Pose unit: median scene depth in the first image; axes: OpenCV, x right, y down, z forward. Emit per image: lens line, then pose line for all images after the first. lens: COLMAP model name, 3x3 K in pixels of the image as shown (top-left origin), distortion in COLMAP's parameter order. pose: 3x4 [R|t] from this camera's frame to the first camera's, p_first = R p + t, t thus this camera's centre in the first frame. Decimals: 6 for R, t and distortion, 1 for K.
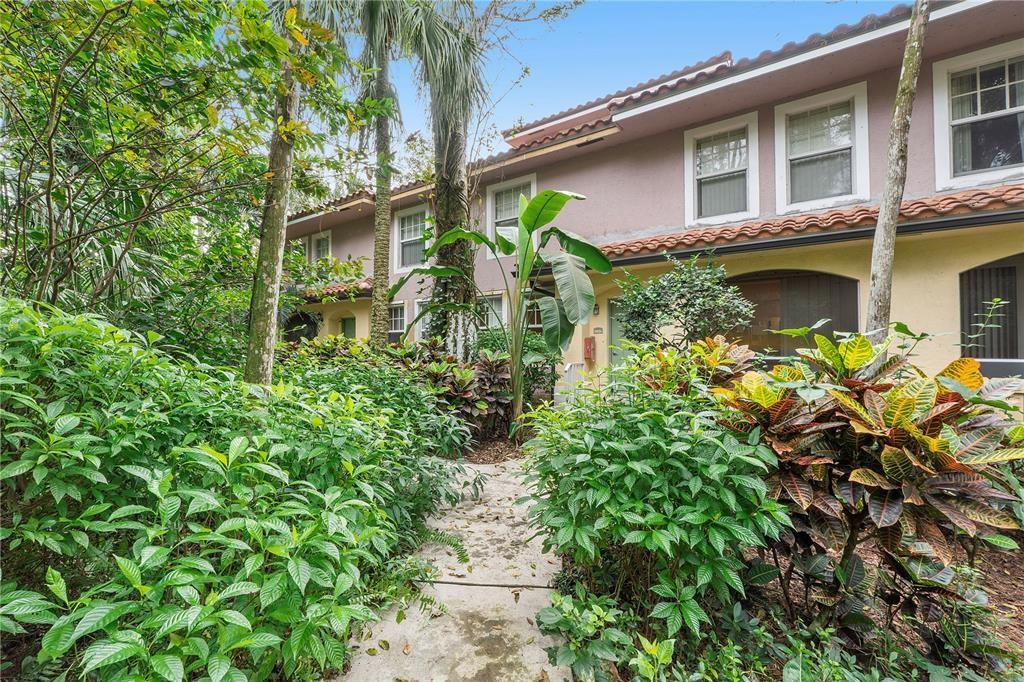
lens RADIAL K [[386.6, 0, 512.0], [0, 386.6, 341.0], [0, 0, 1]] dist [-0.000387, -0.000050]
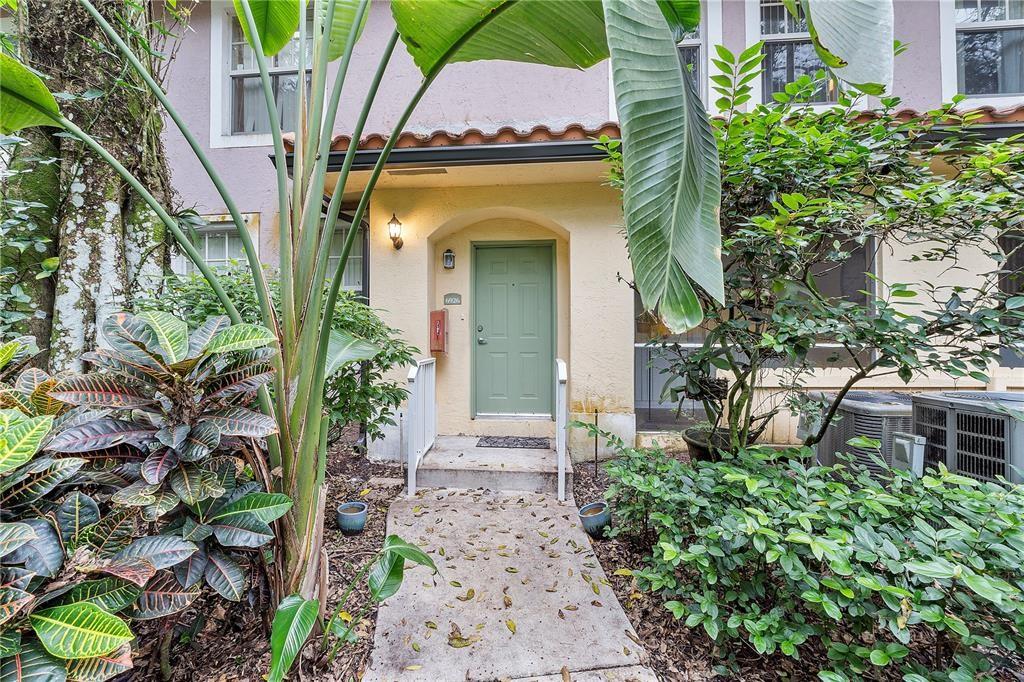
lens RADIAL K [[430.3, 0, 502.4], [0, 430.3, 341.4], [0, 0, 1]] dist [-0.010698, -0.000376]
pose [[0.876527, -0.000379, 0.481352, -0.005697], [-0.006992, 0.999884, 0.013519, 0.024568], [-0.481302, -0.015216, 0.876423, 0.485144]]
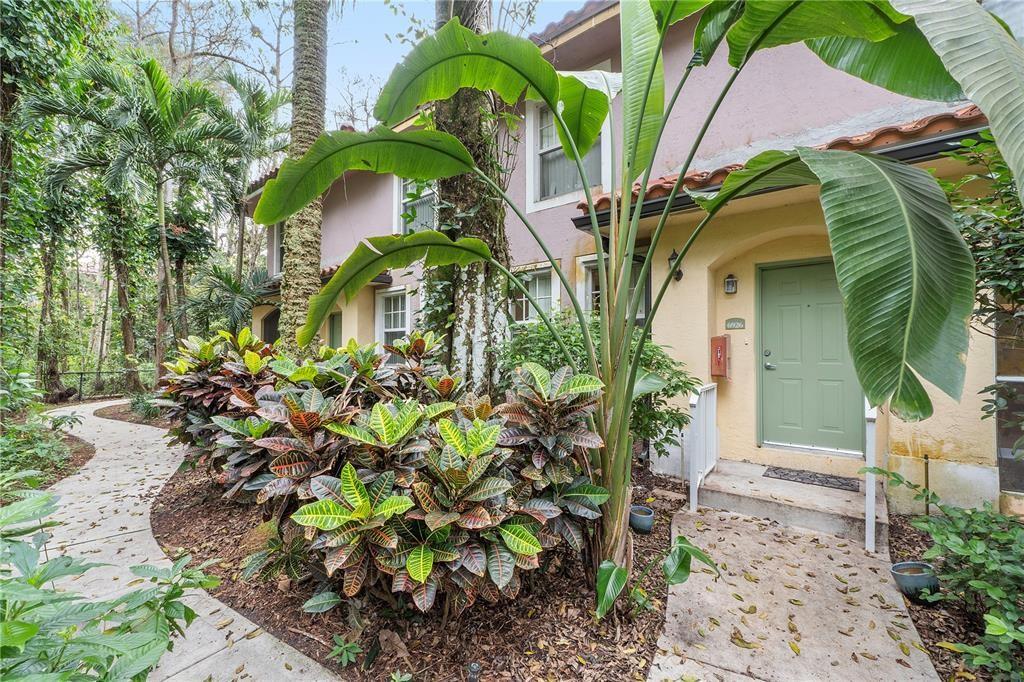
lens RADIAL K [[430.3, 0, 502.4], [0, 430.3, 341.4], [0, 0, 1]] dist [-0.010698, -0.000376]
pose [[0.993636, -0.000991, -0.112637, -0.034322], [0.000331, 0.999983, -0.005874, 0.001172], [0.112641, 0.005799, 0.993619, 0.410273]]
